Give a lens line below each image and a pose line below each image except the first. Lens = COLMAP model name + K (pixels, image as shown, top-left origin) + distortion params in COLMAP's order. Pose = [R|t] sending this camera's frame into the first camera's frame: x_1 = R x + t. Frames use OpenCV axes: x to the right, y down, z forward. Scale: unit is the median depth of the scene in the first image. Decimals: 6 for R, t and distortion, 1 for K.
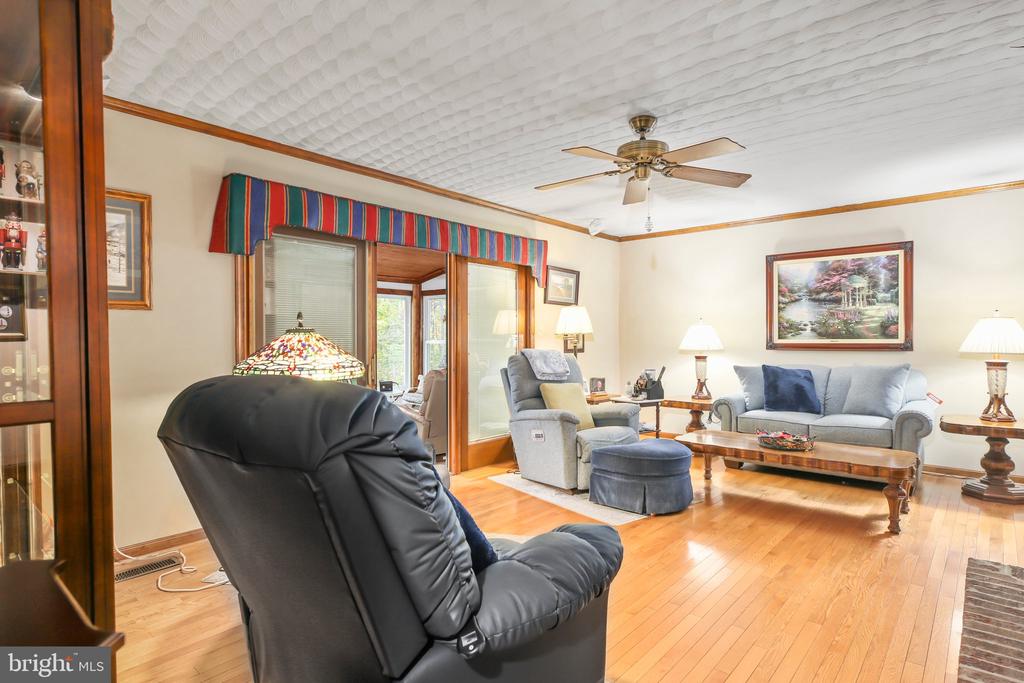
lens RADIAL K [[549.5, 0, 511.0], [0, 549.5, 344.7], [0, 0, 1]] dist [-0.006734, -0.000597]
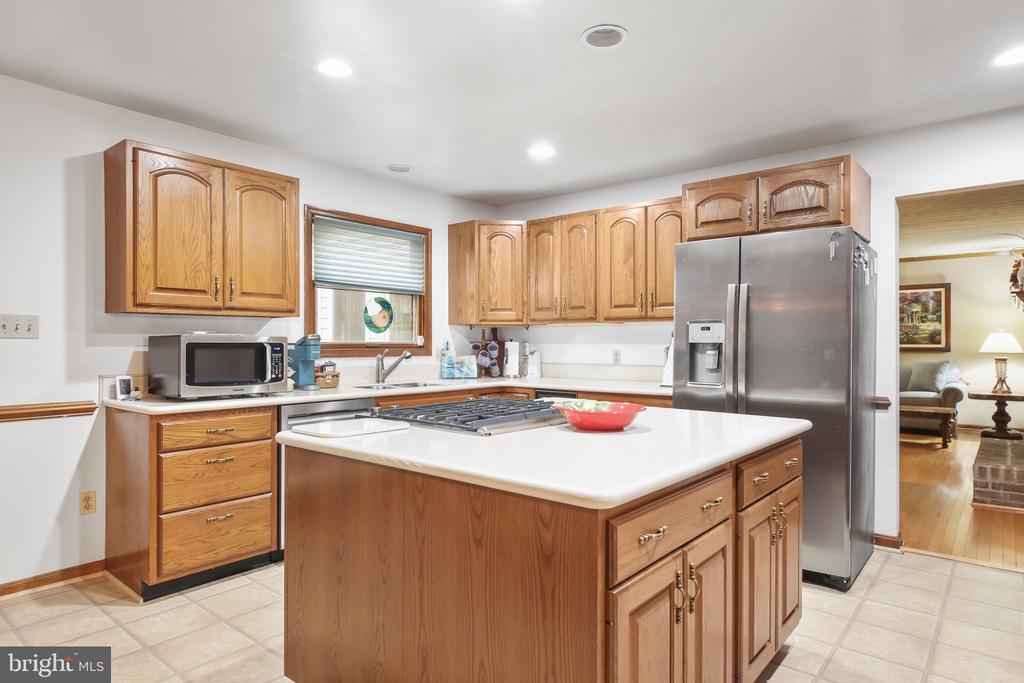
lens RADIAL K [[609.3, 0, 513.5], [0, 609.3, 341.5], [0, 0, 1]] dist [0.004450, 0.000864]
pose [[0.999255, 0.007142, 0.037921, -0.616669], [-0.006723, 0.999915, -0.011174, 0.009667], [-0.037998, 0.010911, 0.999218, -0.743716]]
